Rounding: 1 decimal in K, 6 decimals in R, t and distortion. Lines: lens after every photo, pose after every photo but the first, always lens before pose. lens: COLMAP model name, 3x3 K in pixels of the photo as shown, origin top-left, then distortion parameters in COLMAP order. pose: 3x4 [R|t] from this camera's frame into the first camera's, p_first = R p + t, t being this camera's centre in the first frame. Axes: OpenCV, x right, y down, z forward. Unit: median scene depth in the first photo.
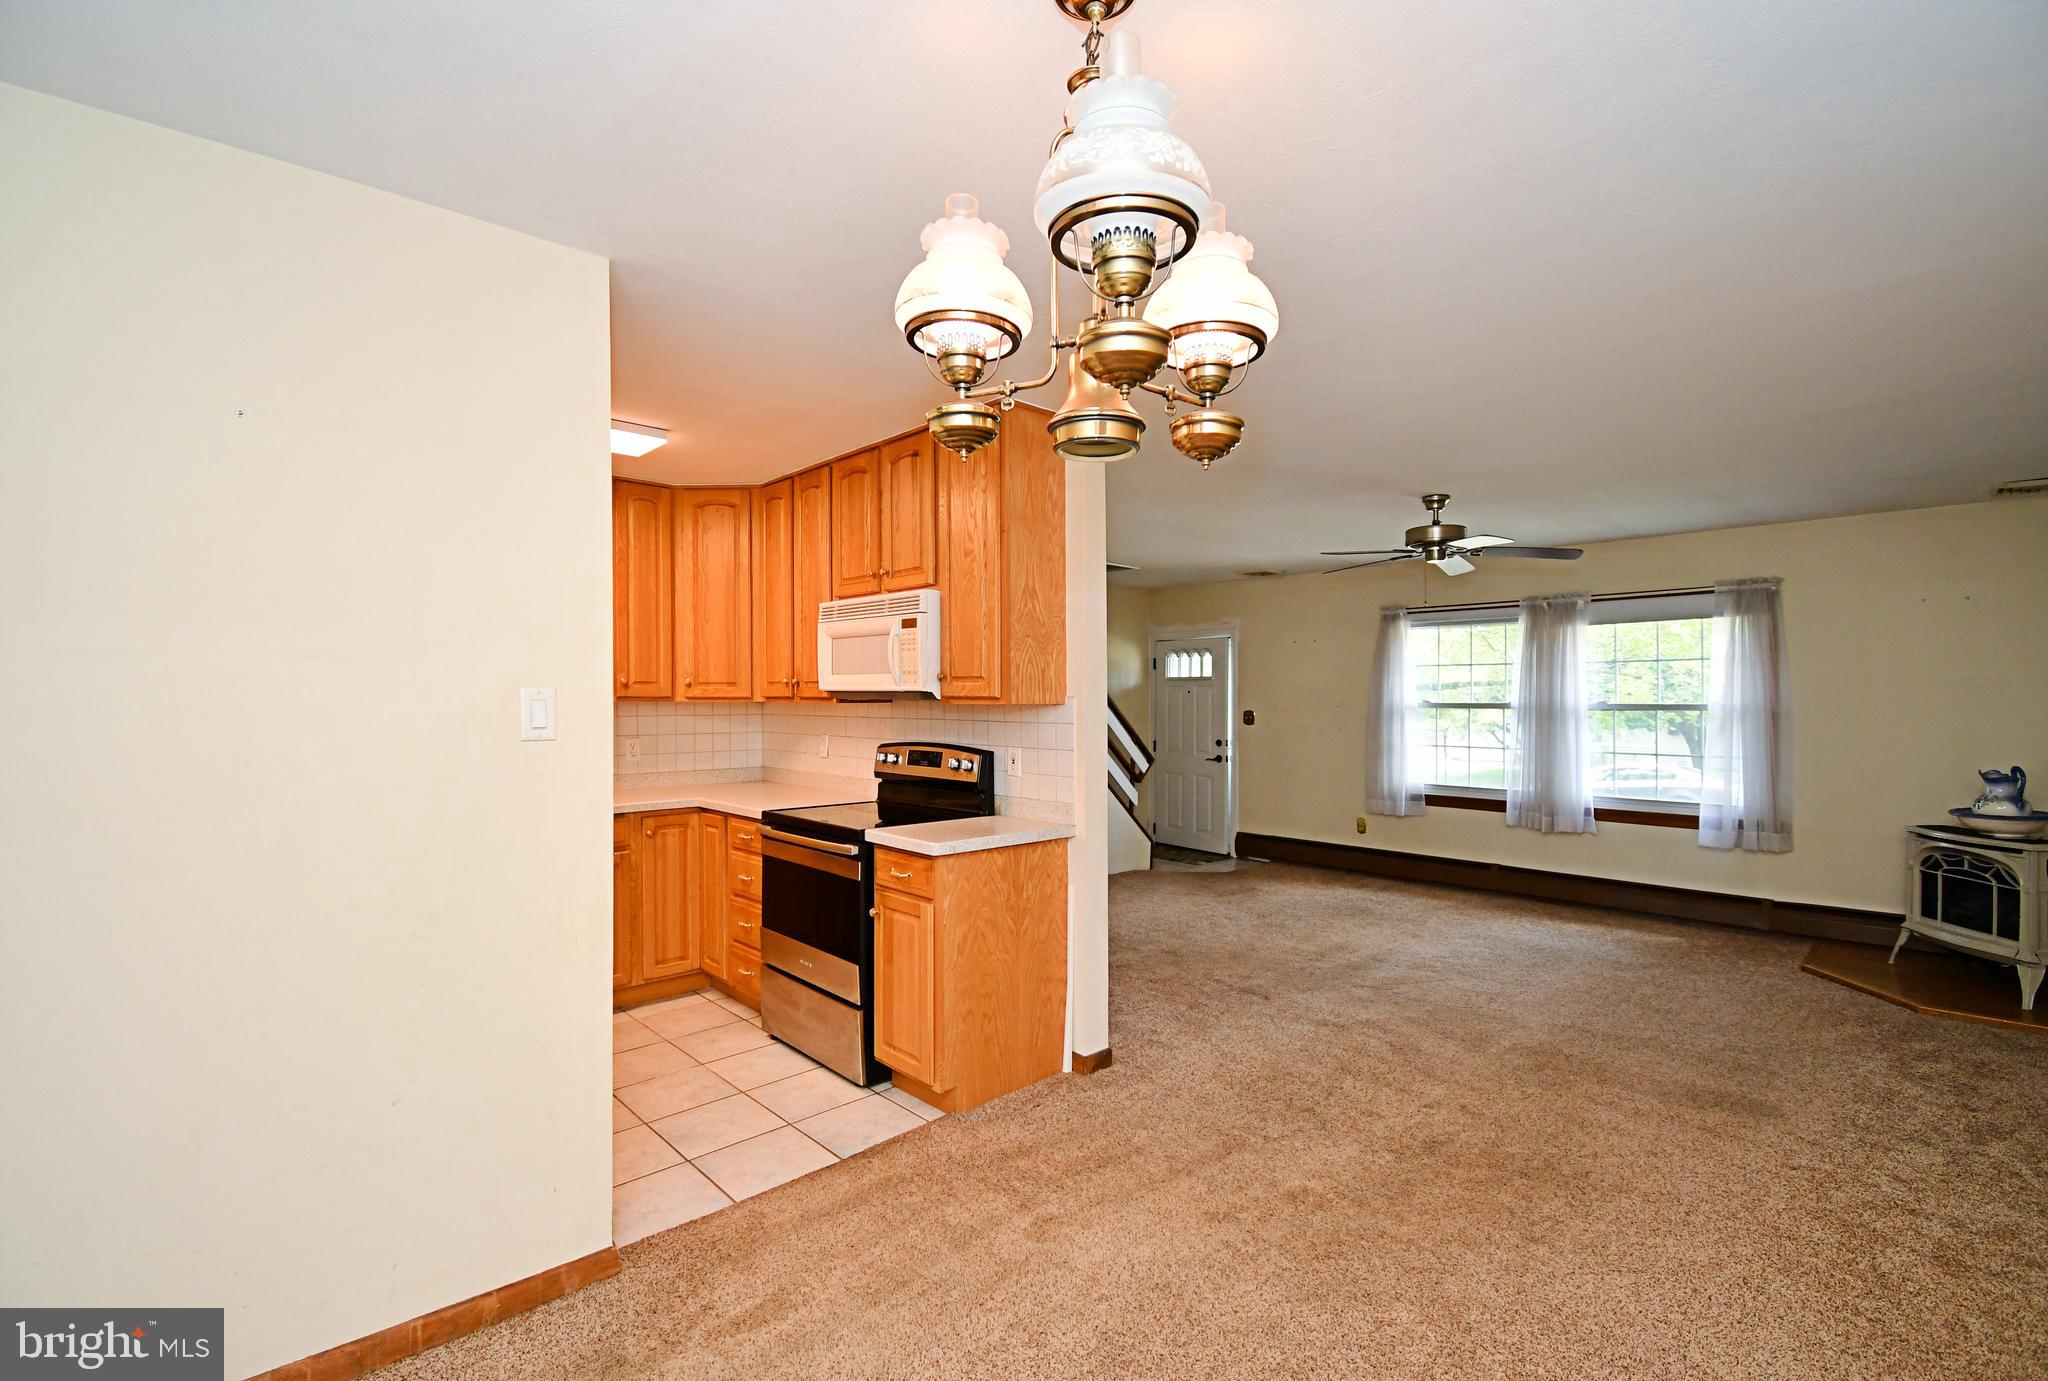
lens RADIAL K [[918.3, 0, 1024.6], [0, 918.3, 697.4], [0, 0, 1]] dist [-0.012281, -0.013112]
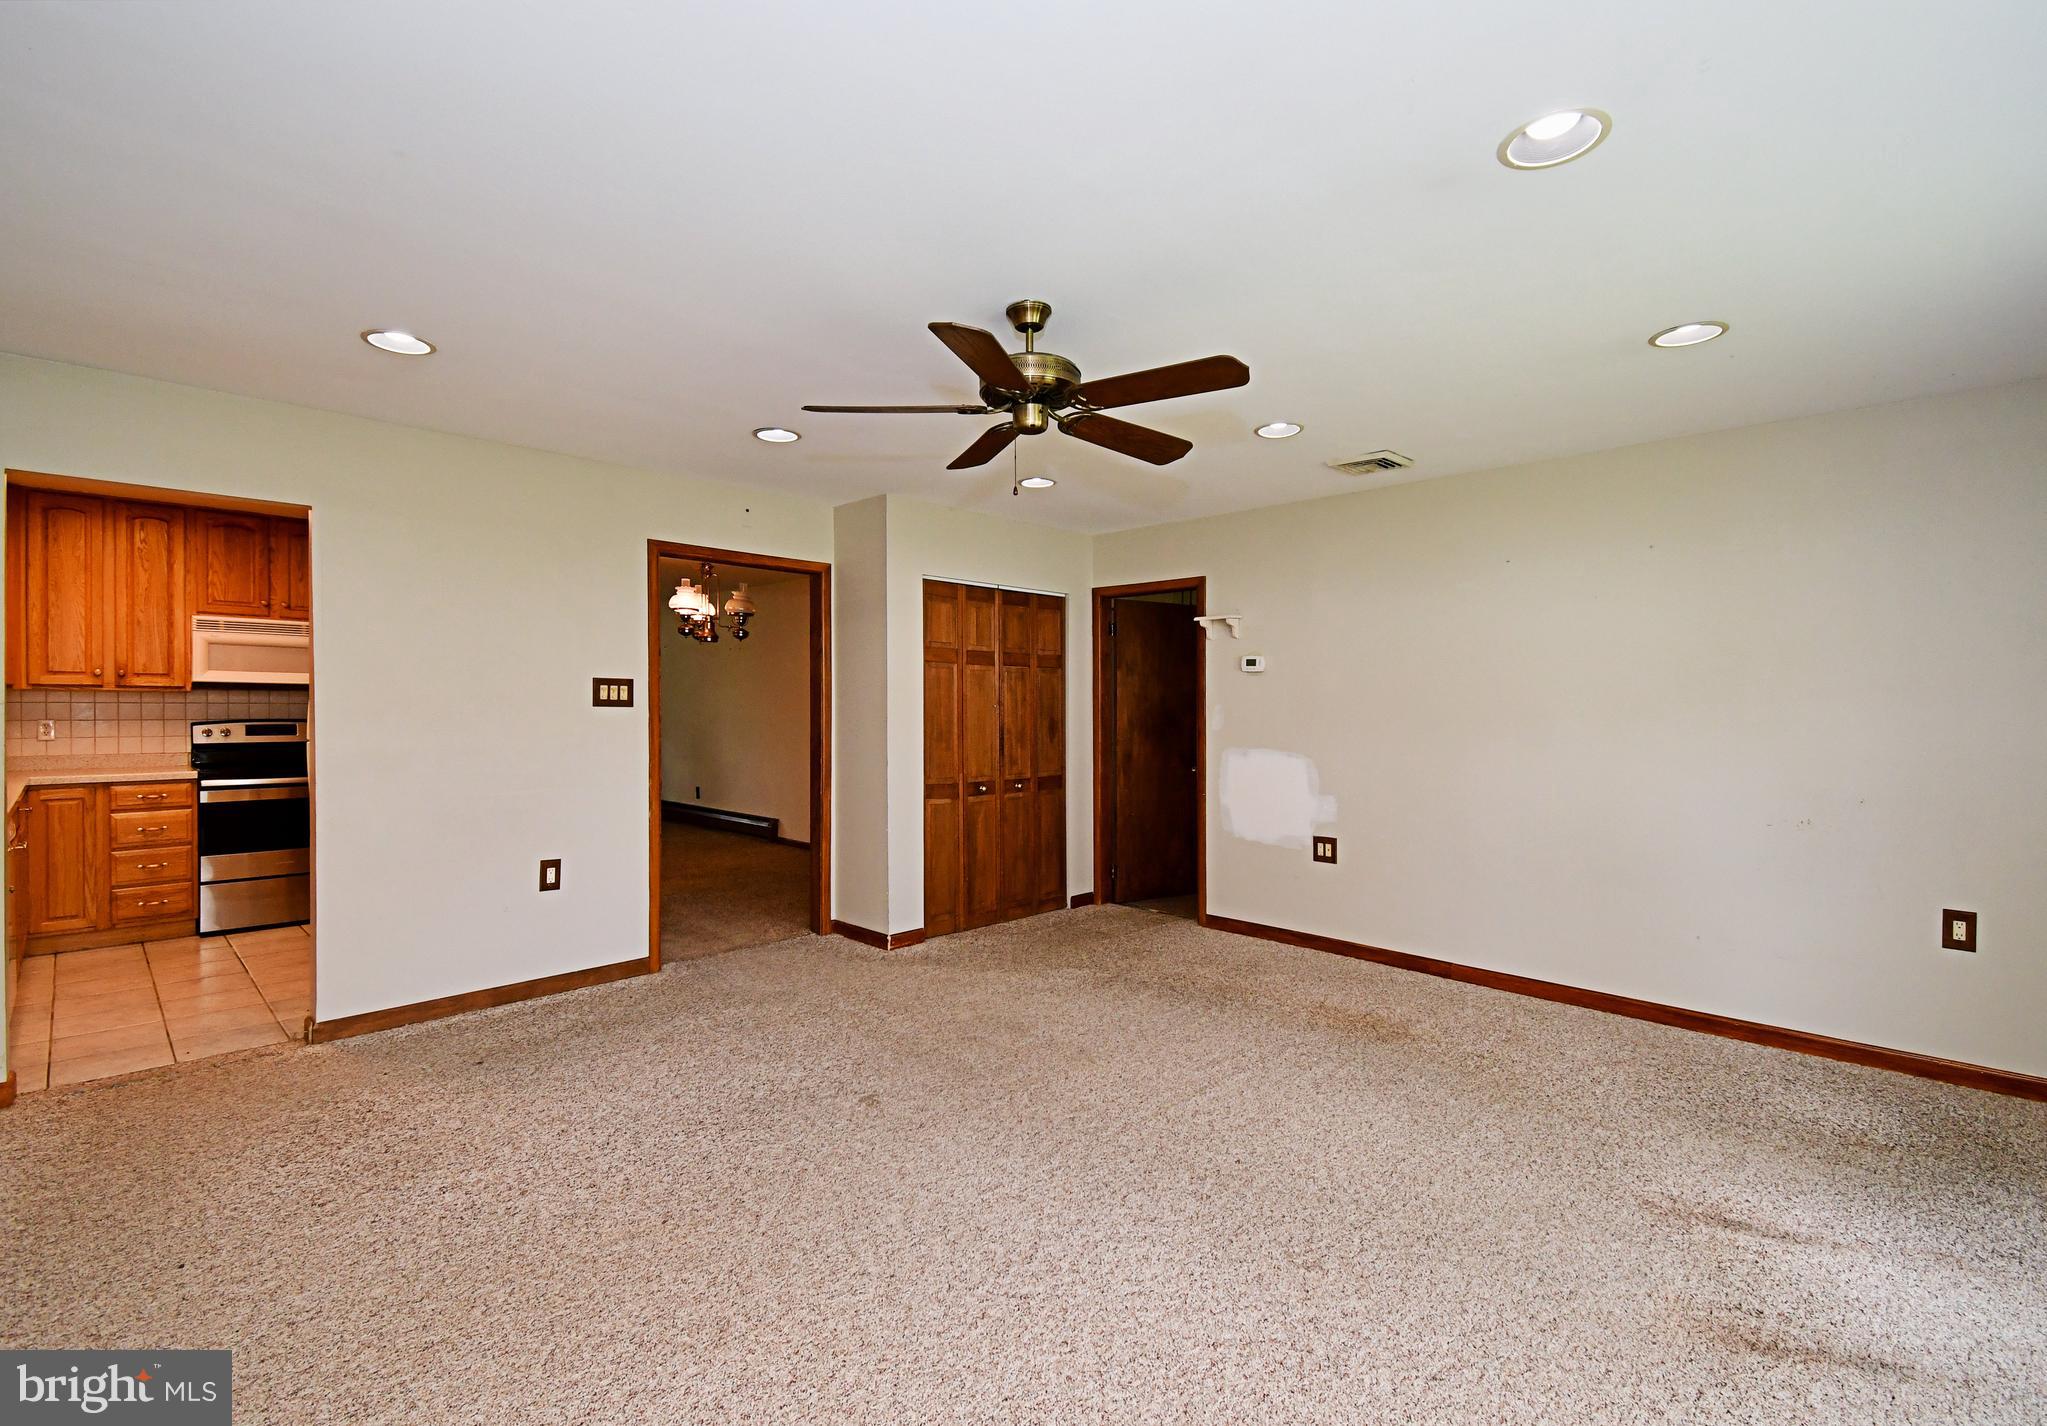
lens RADIAL K [[930.9, 0, 1022.0], [0, 930.9, 720.8], [0, 0, 1]] dist [0.032119, -0.024930]
pose [[-0.034842, -0.022952, 0.999129, -1.520207], [-0.010460, 0.999690, 0.022600, 0.005591], [-0.999338, -0.009664, -0.035071, -0.139662]]
